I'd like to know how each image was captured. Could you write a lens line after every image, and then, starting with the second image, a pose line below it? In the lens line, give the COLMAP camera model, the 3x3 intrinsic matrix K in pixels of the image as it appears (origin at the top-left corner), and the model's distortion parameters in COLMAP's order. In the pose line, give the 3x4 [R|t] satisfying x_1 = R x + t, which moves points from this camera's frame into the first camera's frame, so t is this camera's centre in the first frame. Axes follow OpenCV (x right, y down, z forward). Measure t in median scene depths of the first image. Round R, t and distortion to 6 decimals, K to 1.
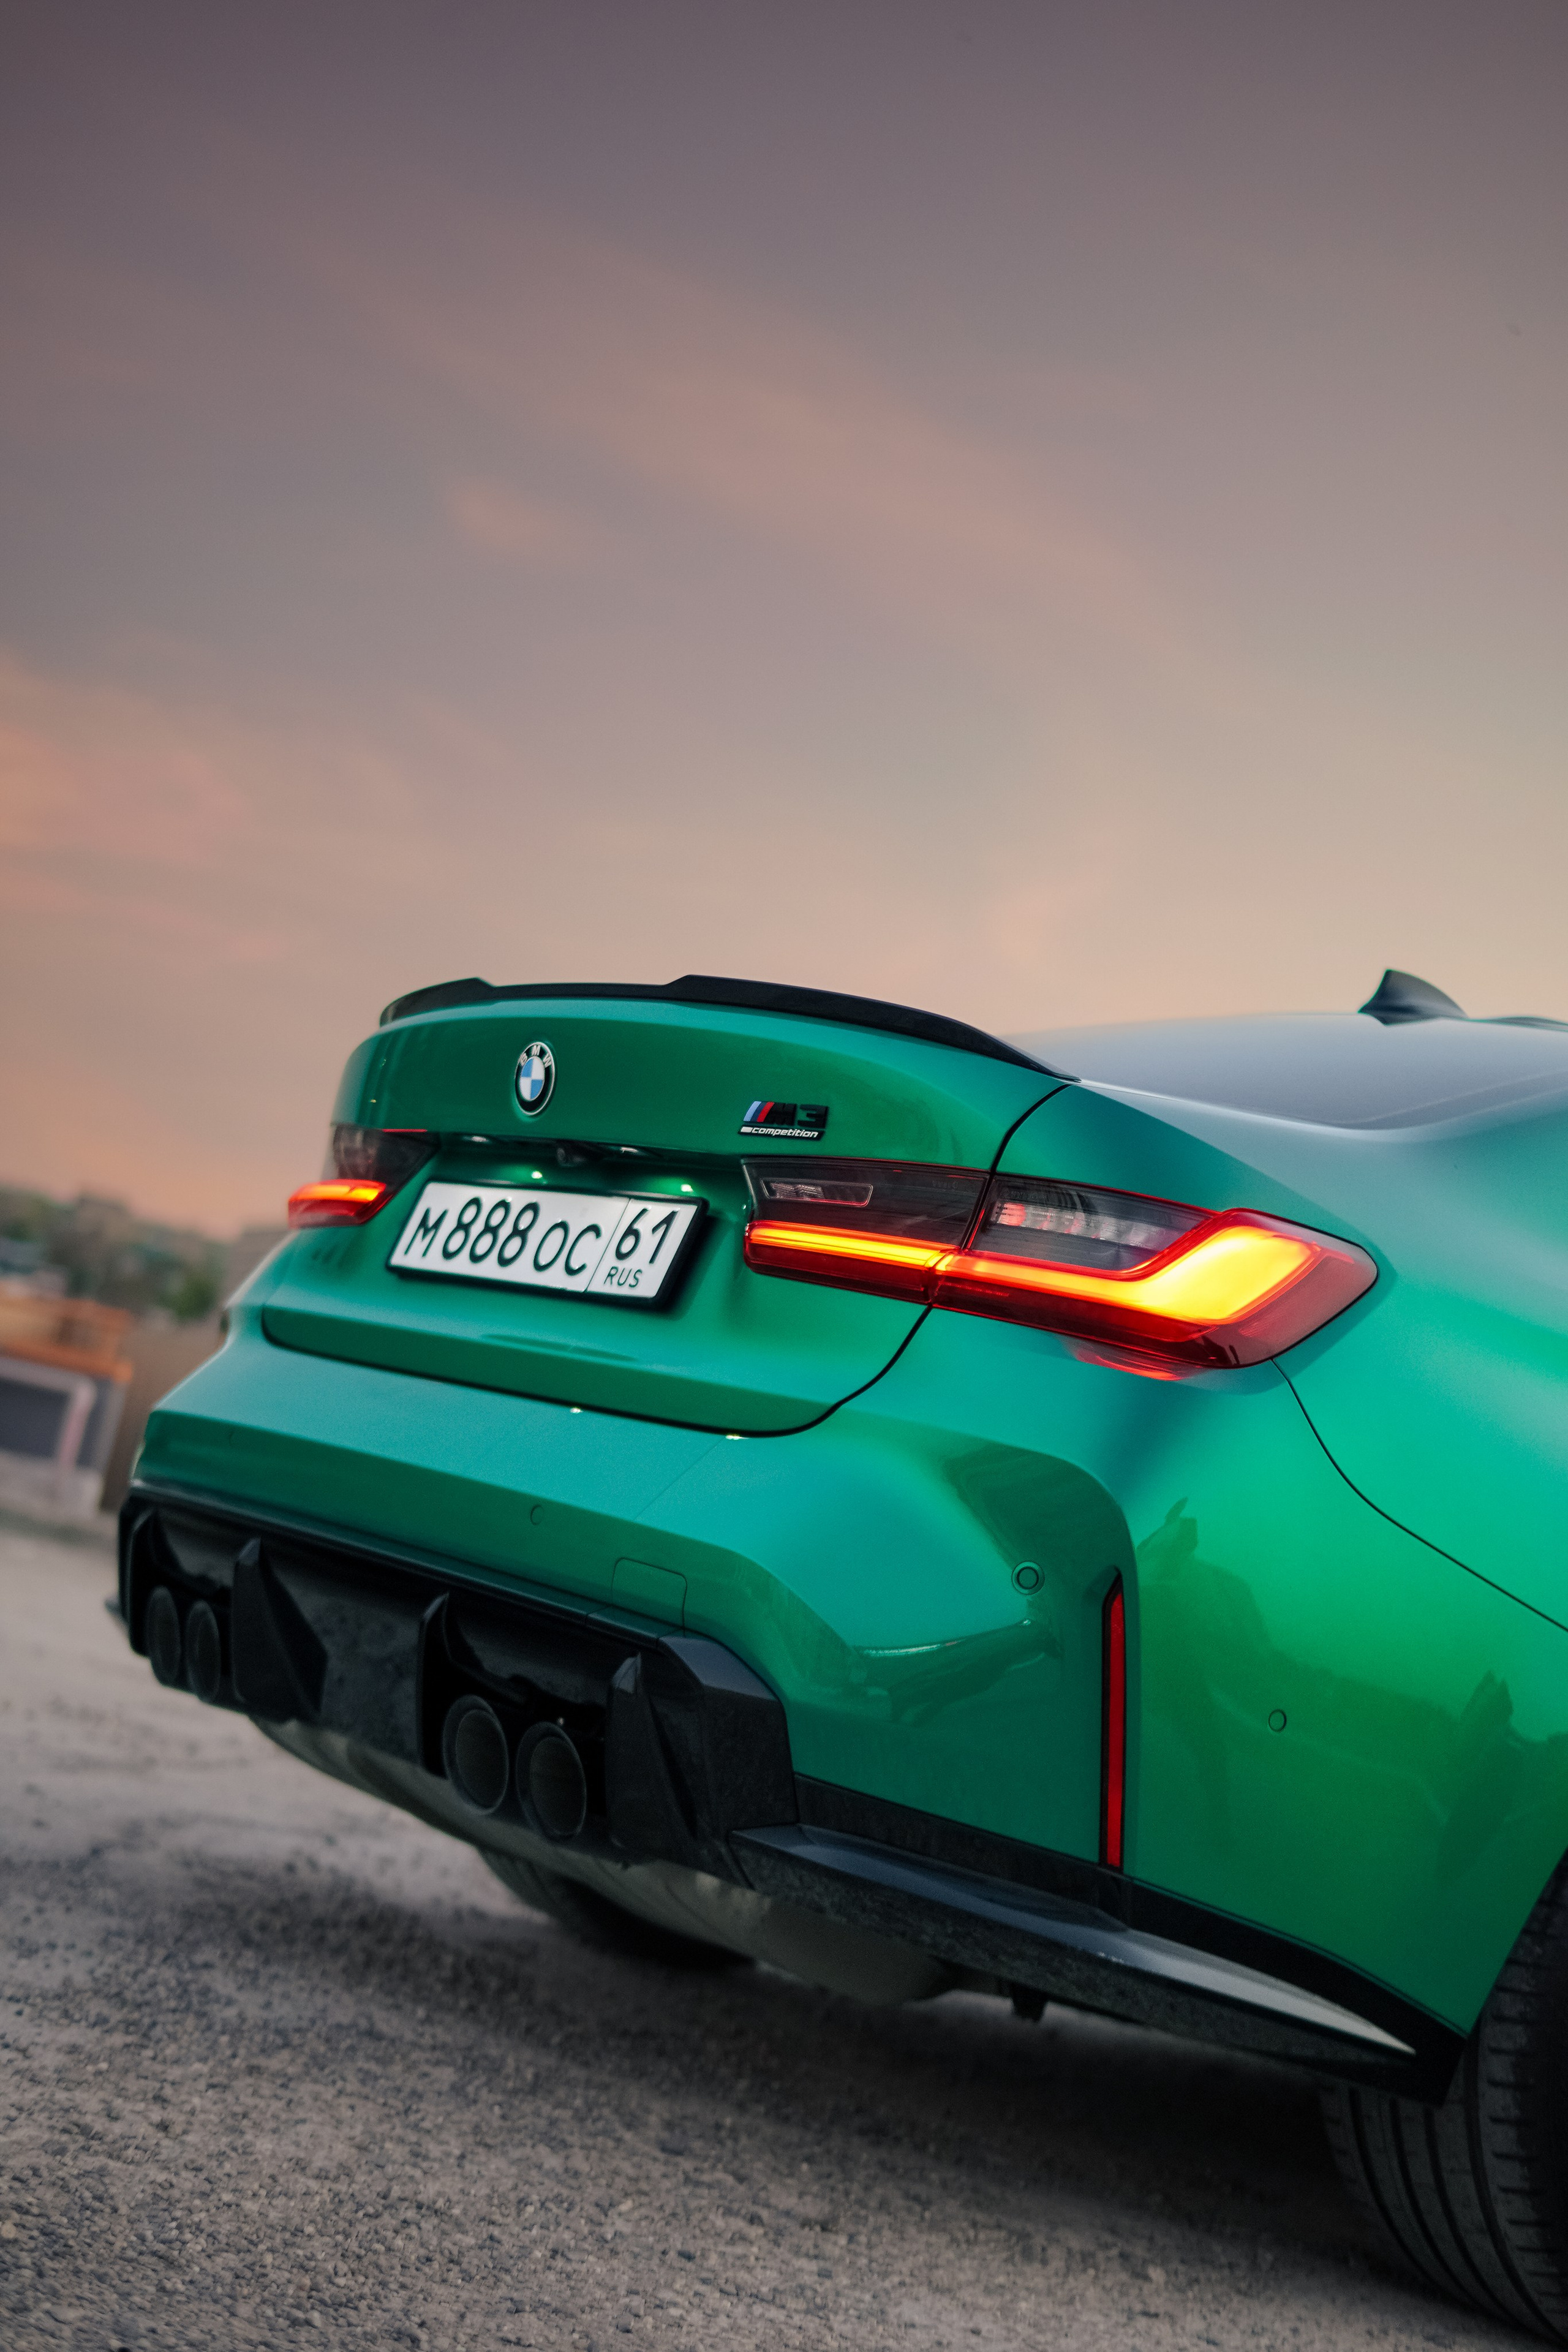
lens RADIAL K [[3084.5, 0, 775.4], [0, 3084.5, 1171.9], [0, 0, 1]] dist [0.010131, 0.000000]
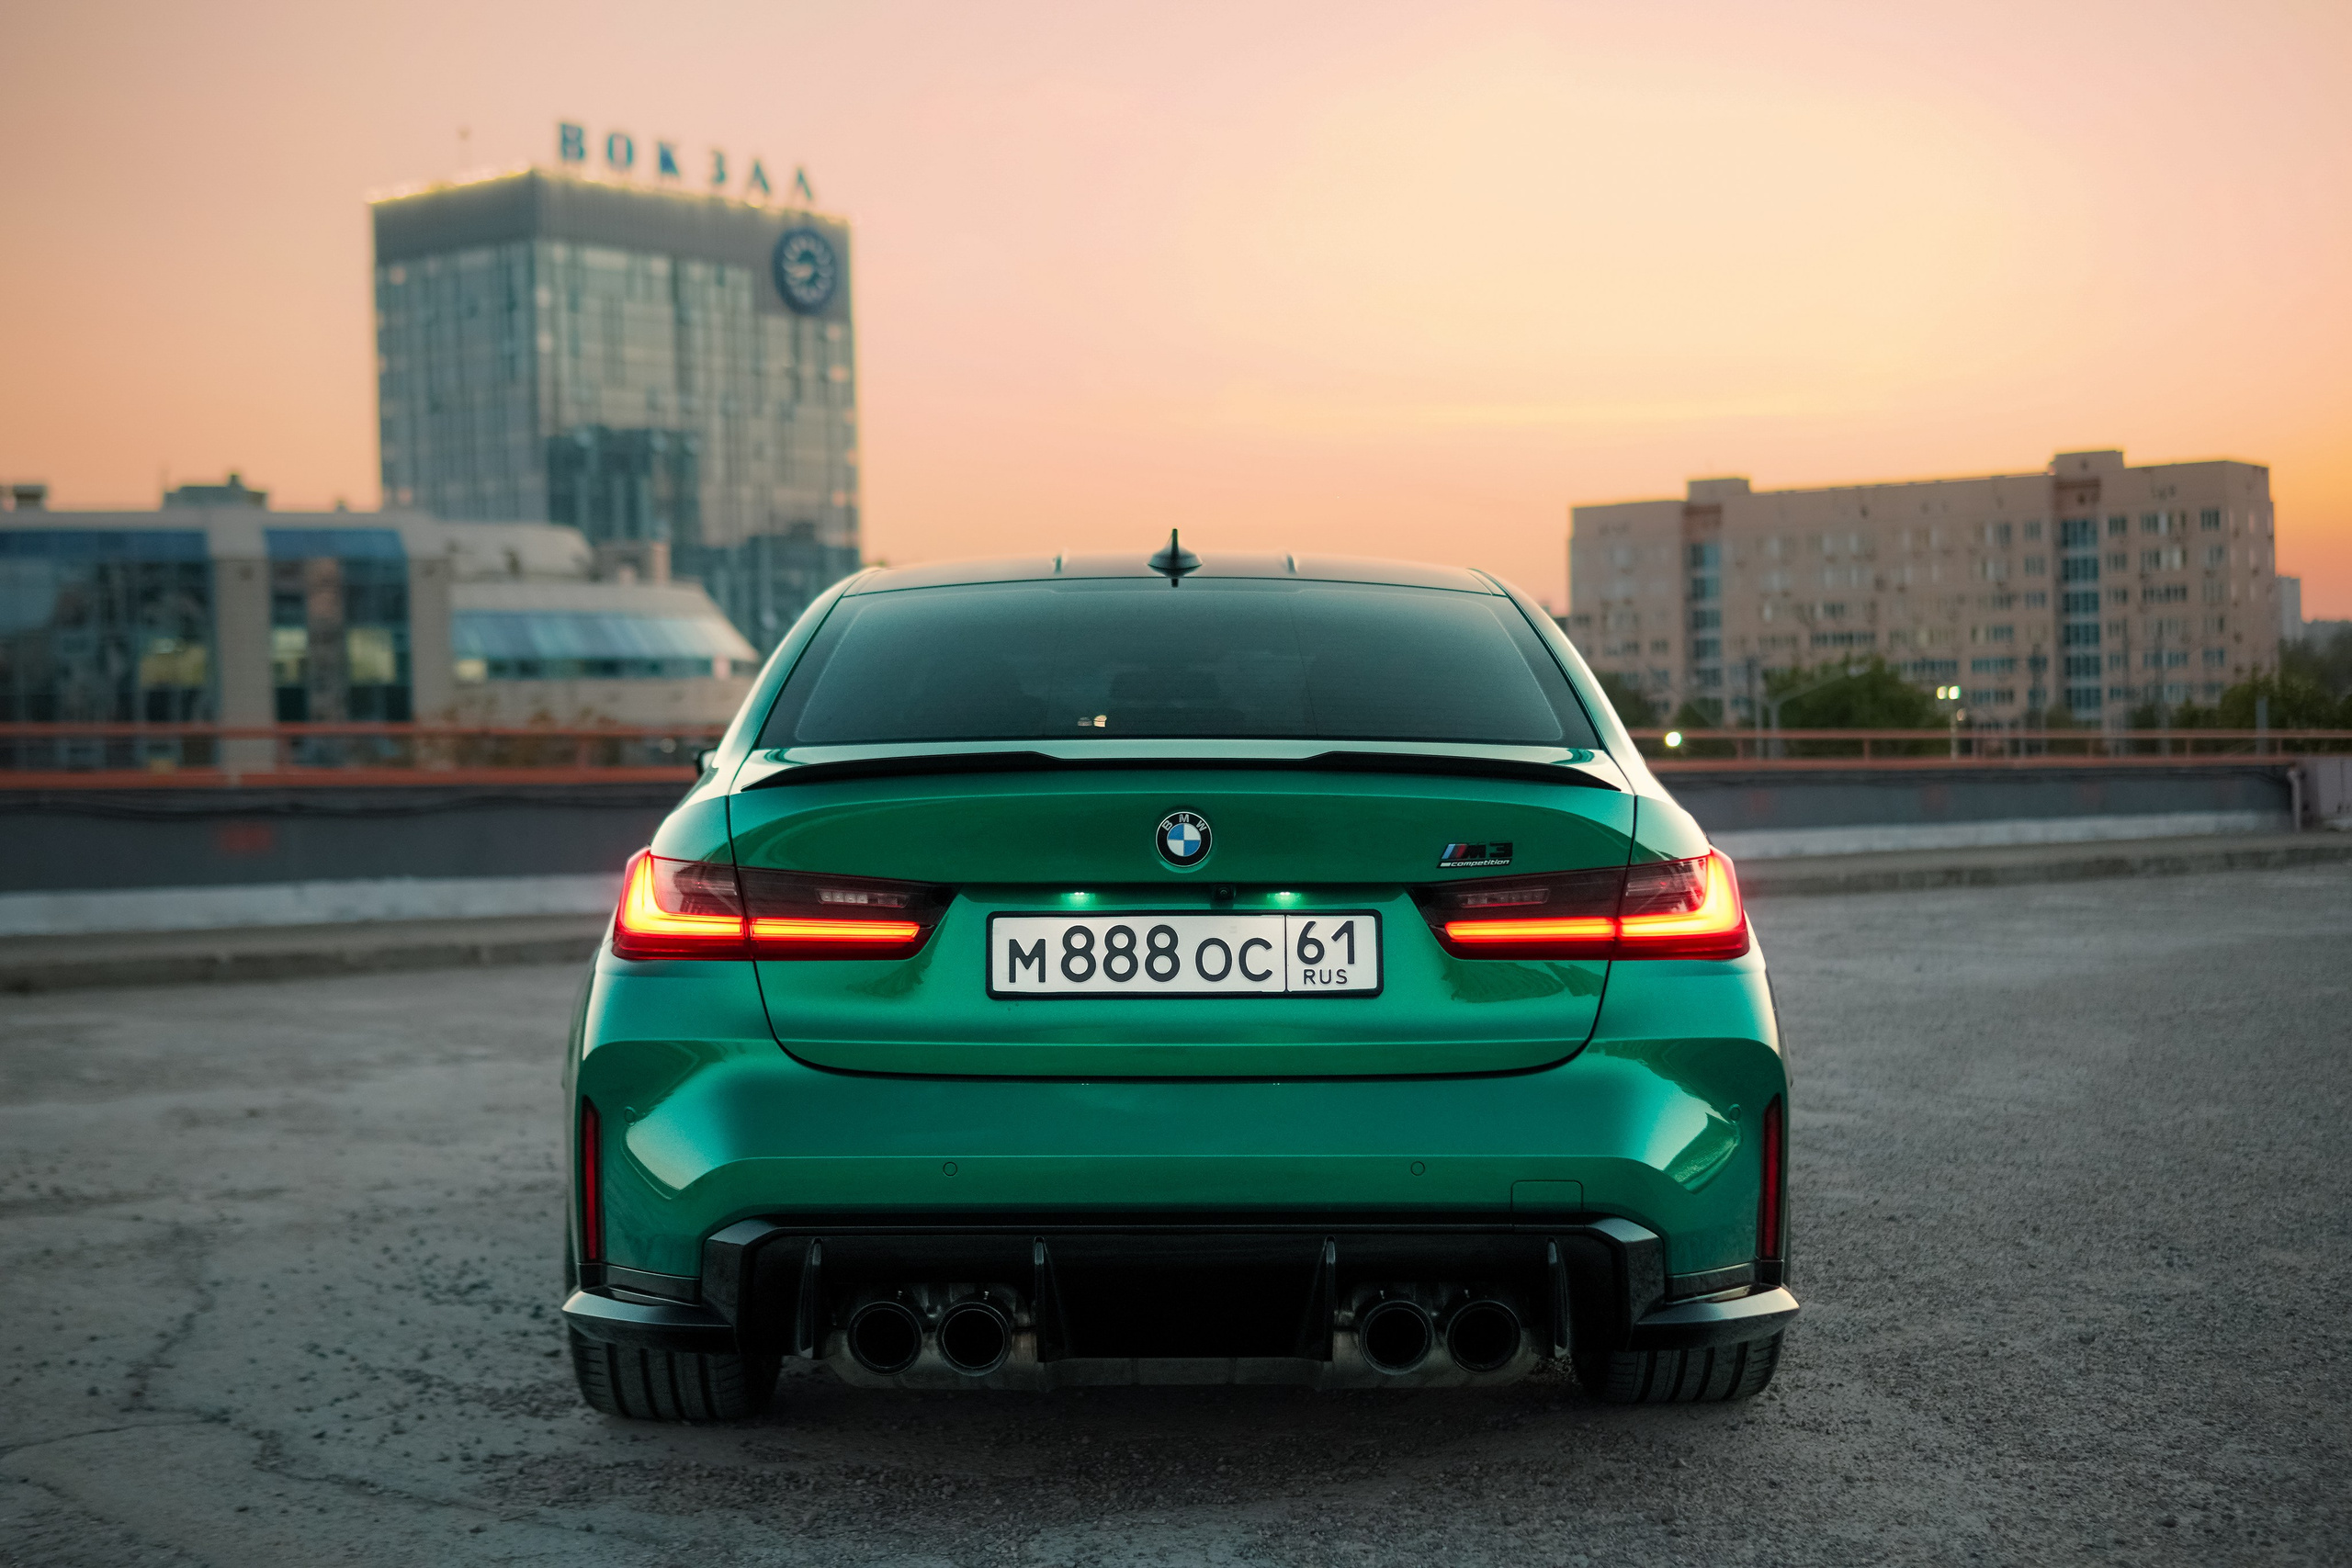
lens RADIAL K [[3084.2, 0, 1176.1], [0, 3084.2, 785.0], [0, 0, 1]] dist [0.010131, 0.000000]
pose [[0.591686, -0.246419, 0.767584, -1.133187], [0.045236, 0.960787, 0.273574, -0.431044], [-0.804898, -0.127148, 0.579631, 0.266690]]
